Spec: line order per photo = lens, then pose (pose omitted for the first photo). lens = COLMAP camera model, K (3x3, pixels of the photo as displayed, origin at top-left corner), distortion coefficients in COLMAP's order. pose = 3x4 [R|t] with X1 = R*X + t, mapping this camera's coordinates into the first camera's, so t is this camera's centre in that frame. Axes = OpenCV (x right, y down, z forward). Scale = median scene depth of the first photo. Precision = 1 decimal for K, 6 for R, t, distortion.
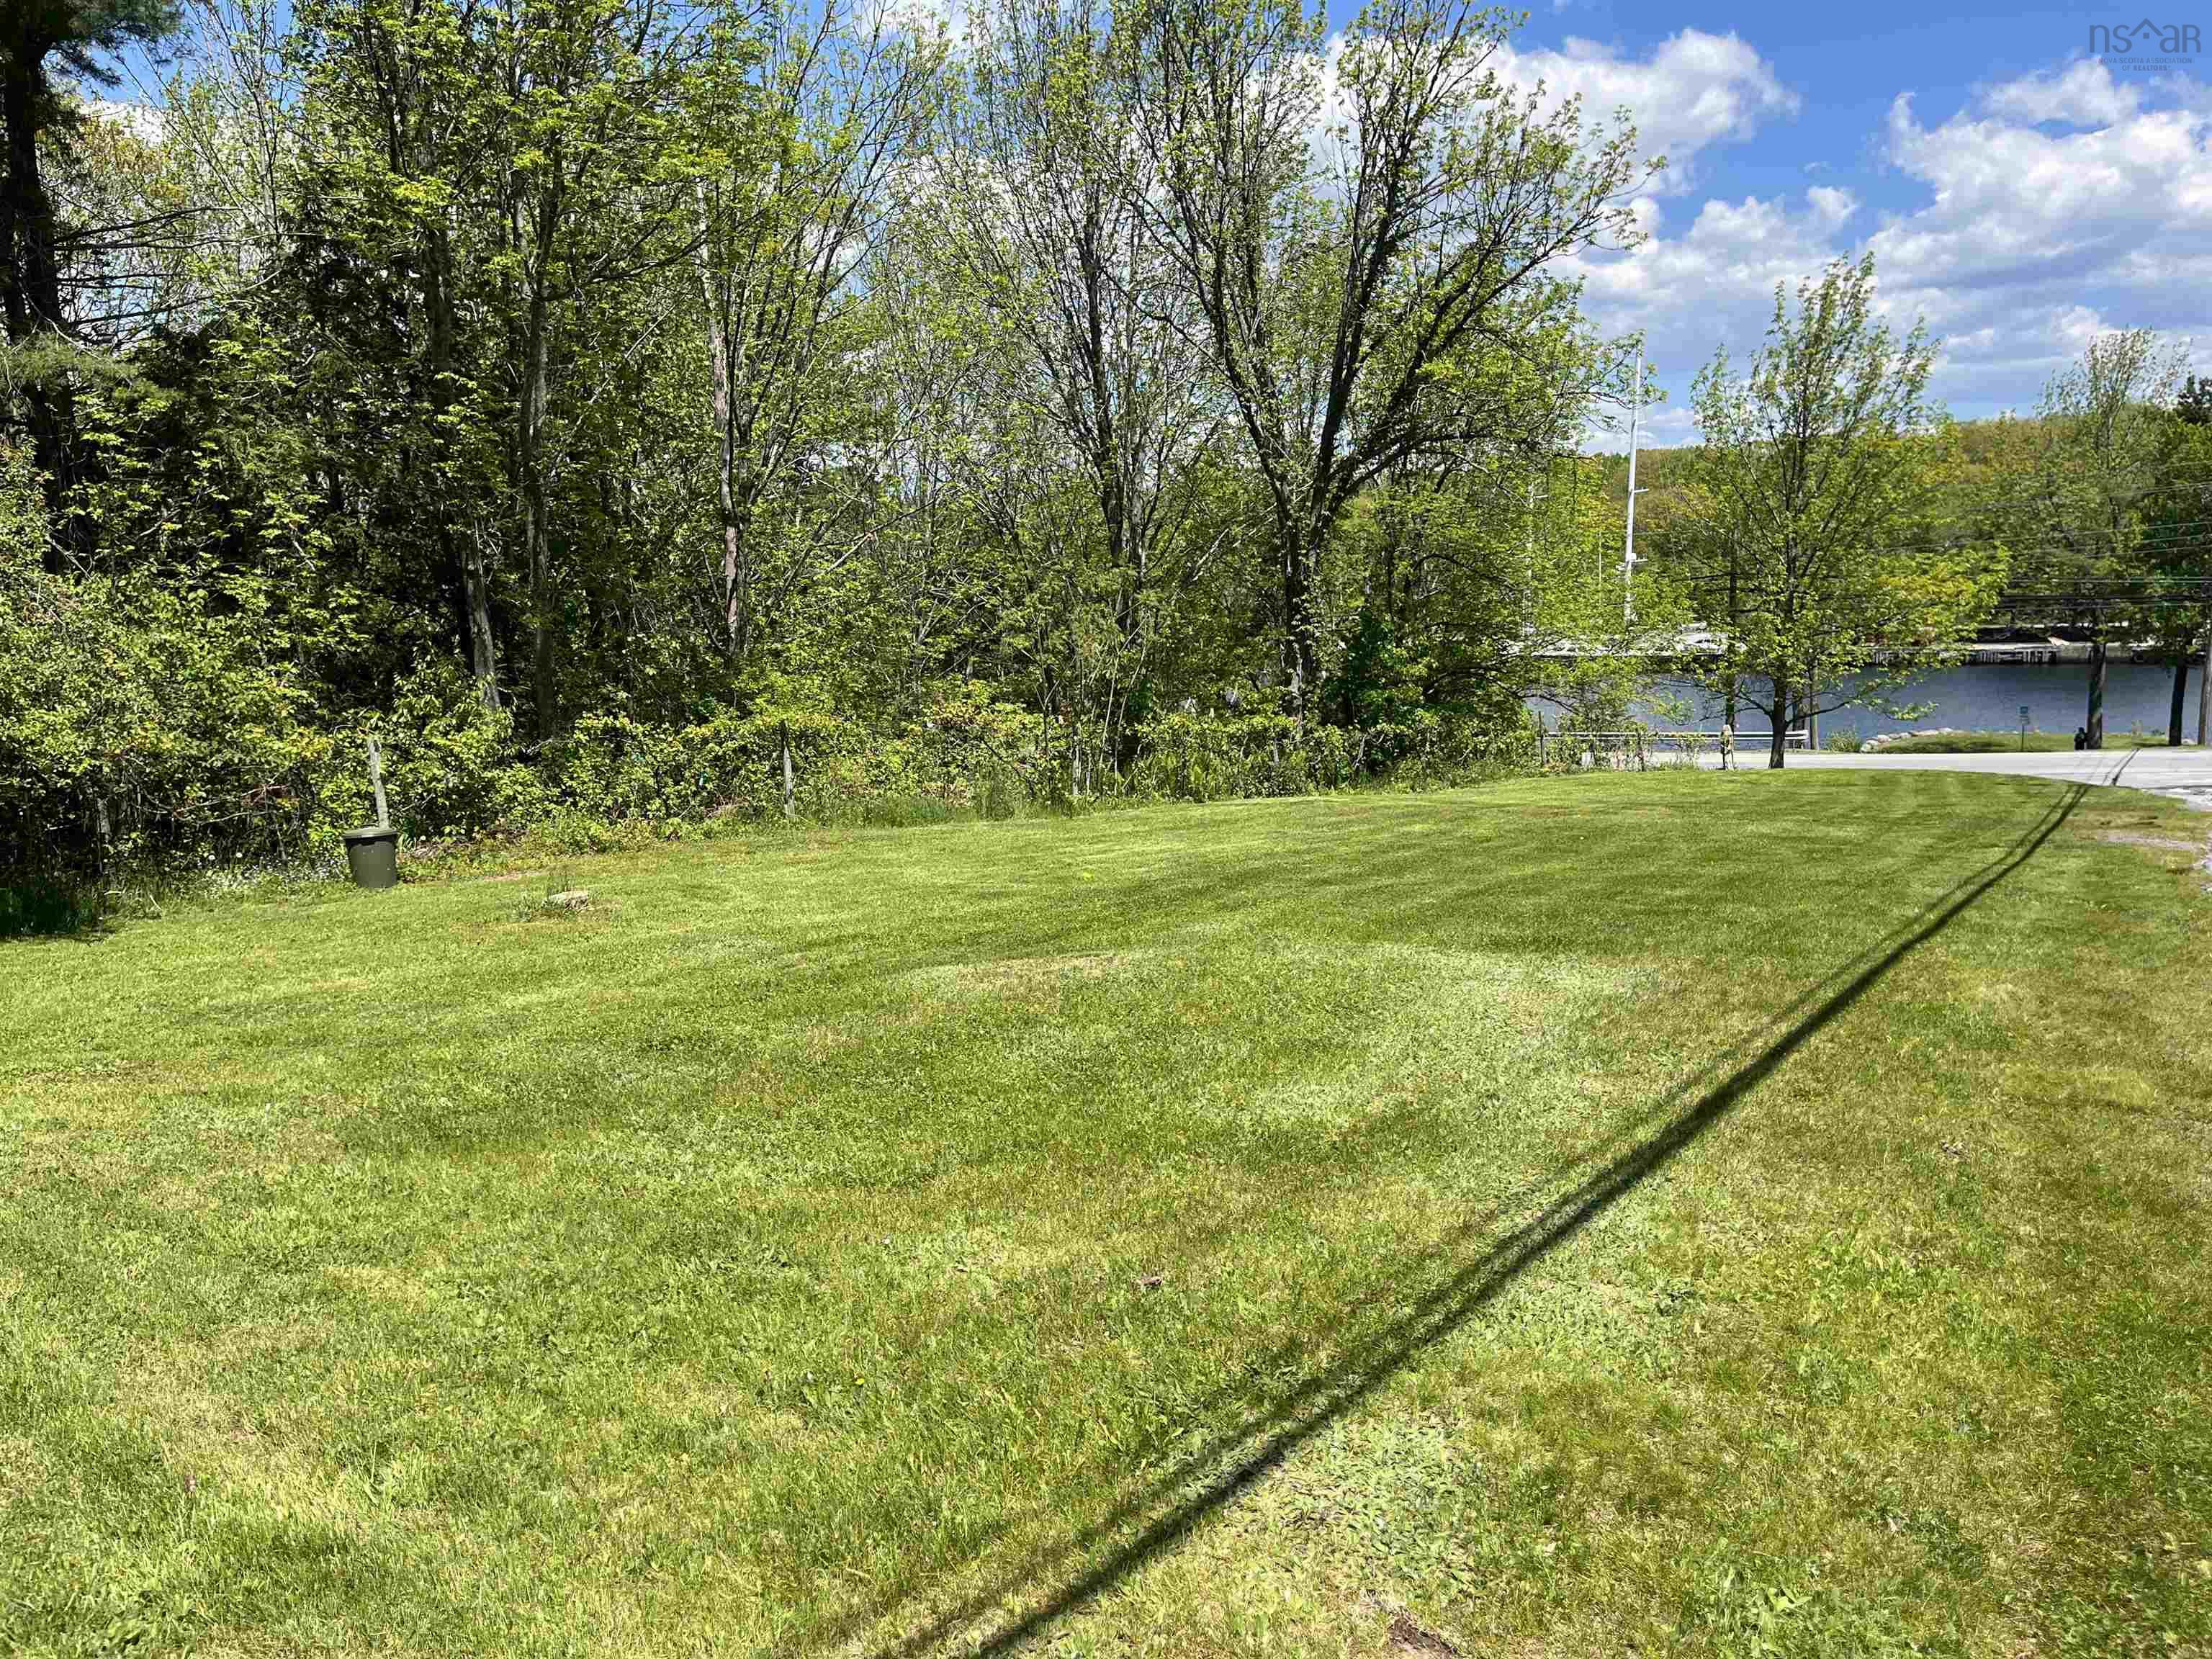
lens RADIAL K [[1710.8, 0, 1106.3], [0, 1710.8, 893.2], [0, 0, 1]] dist [0.098586, -0.155171]
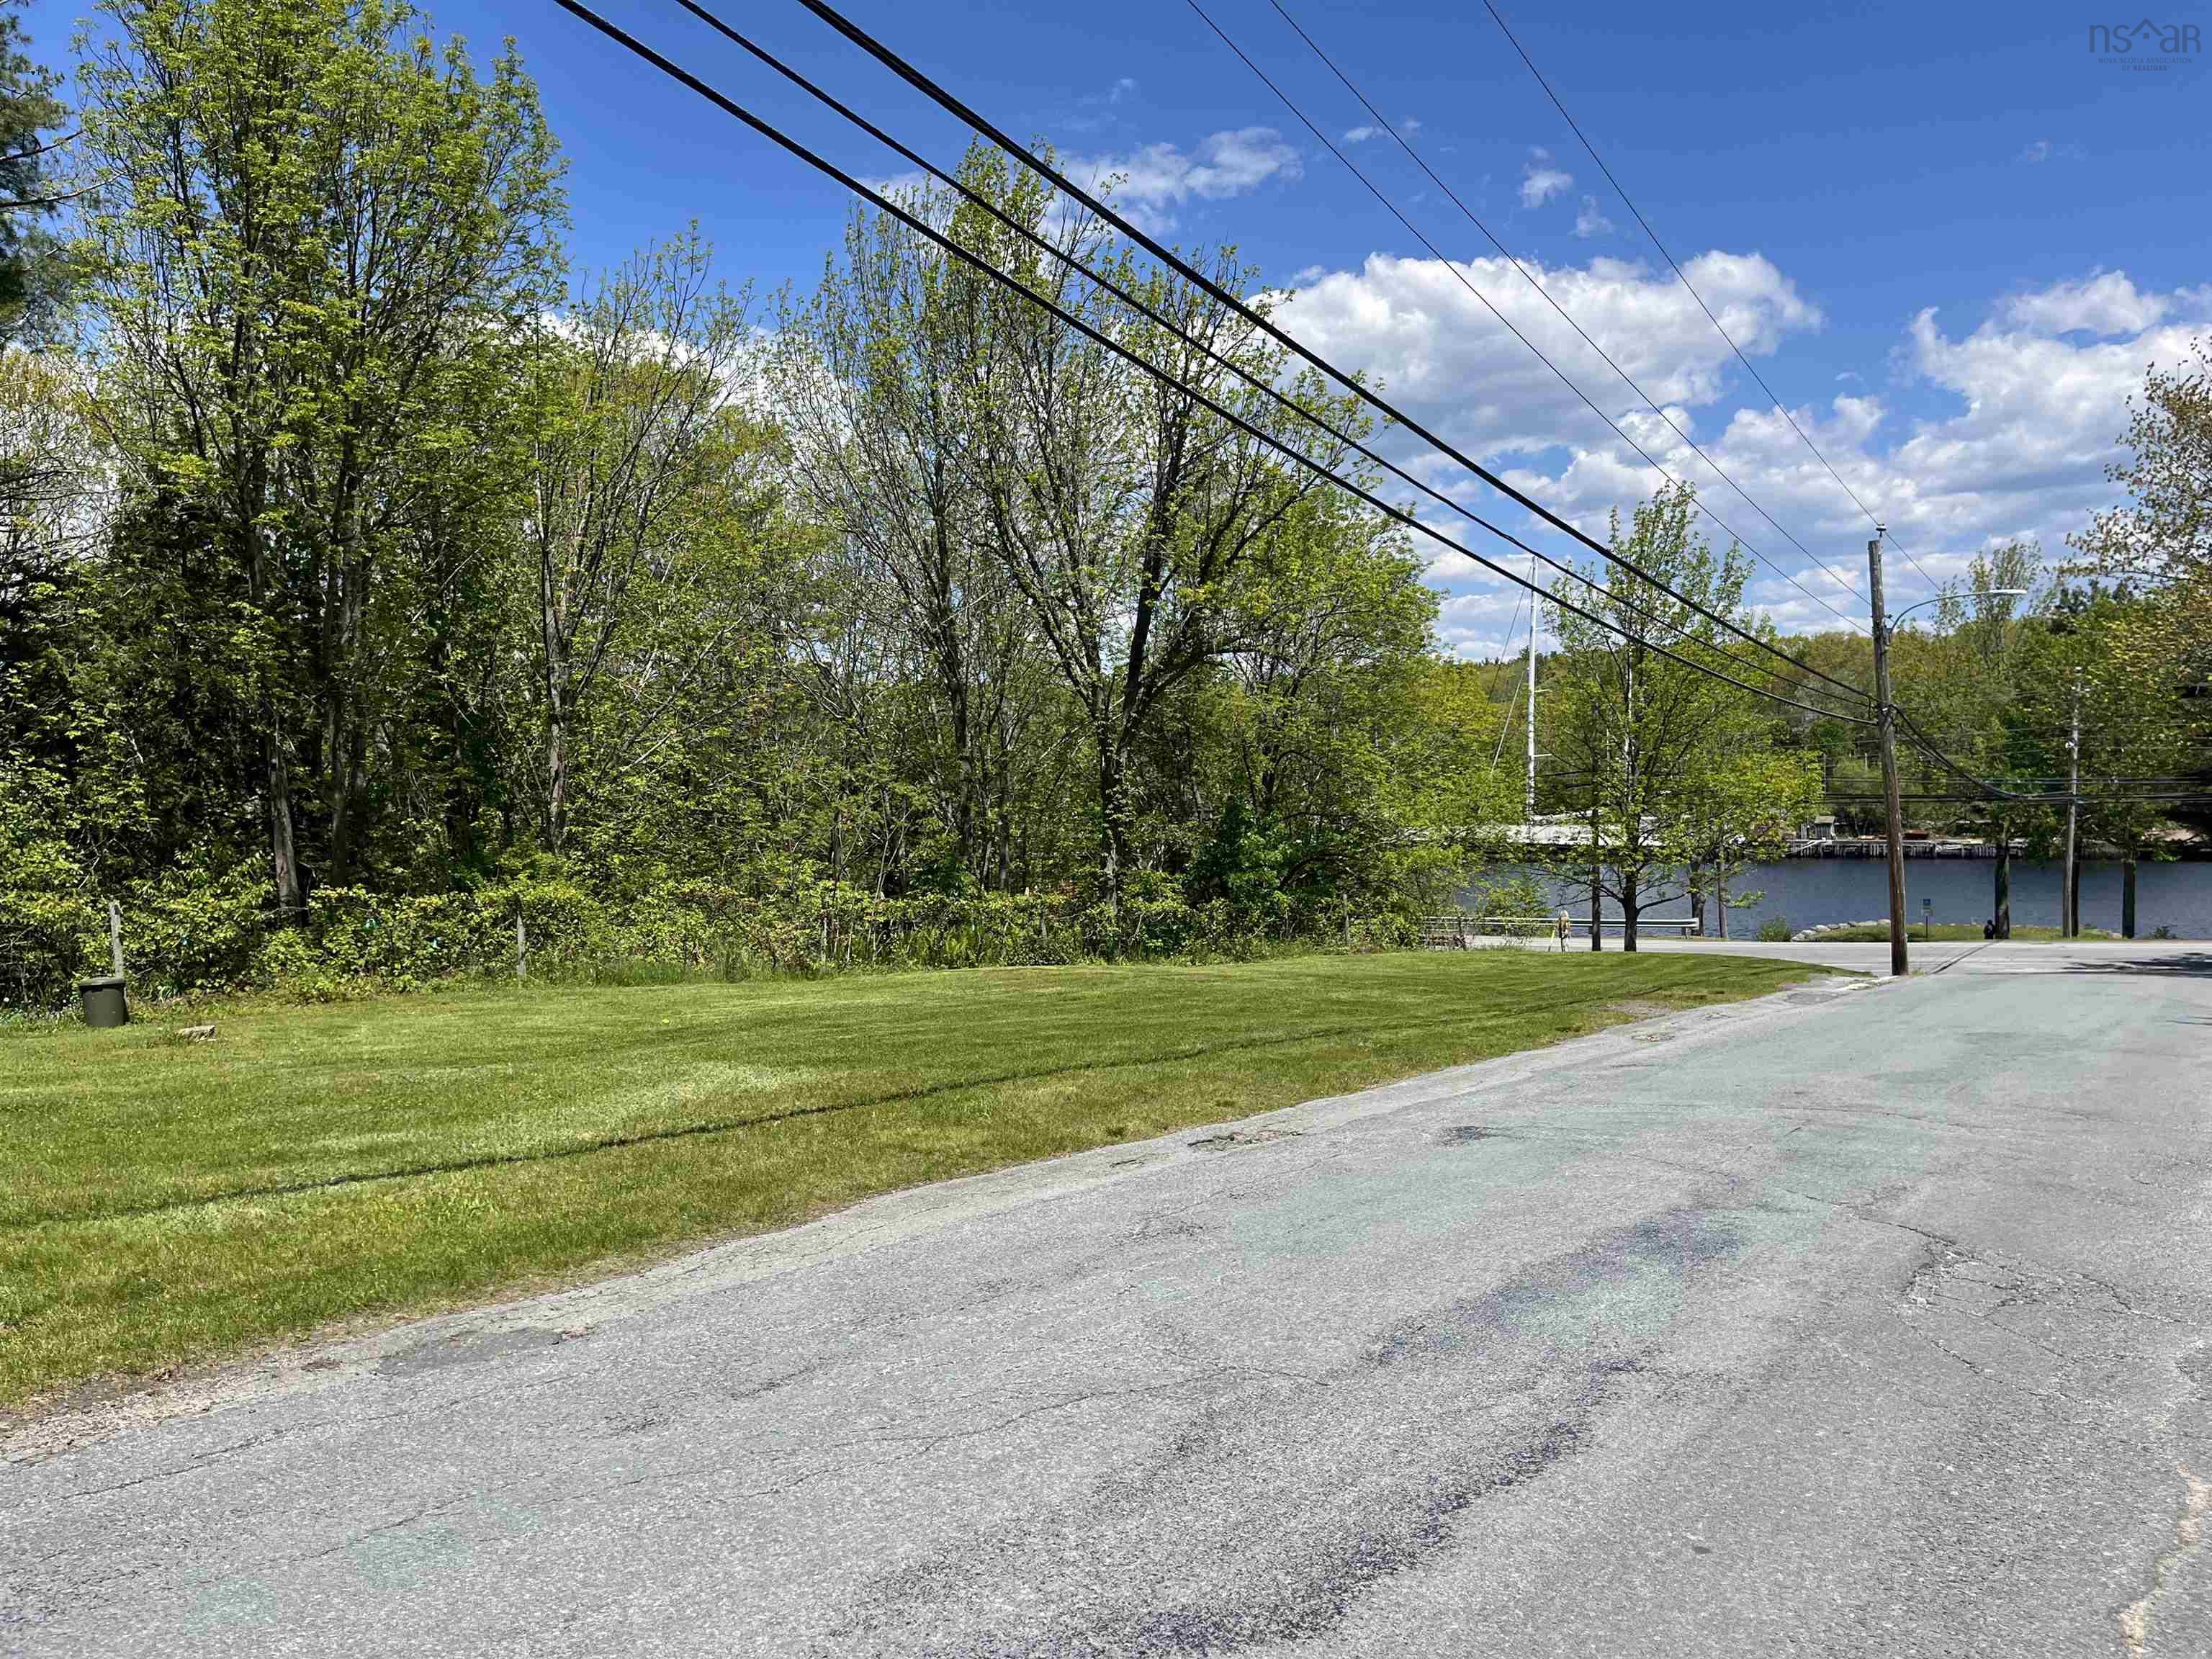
lens RADIAL K [[1710.8, 0, 1106.3], [0, 1710.8, 893.2], [0, 0, 1]] dist [0.098586, -0.155171]
pose [[0.999498, 0.009892, -0.030092, 0.108902], [-0.013021, 0.994321, -0.105627, 0.007953], [0.028876, 0.105965, 0.993950, -0.065151]]
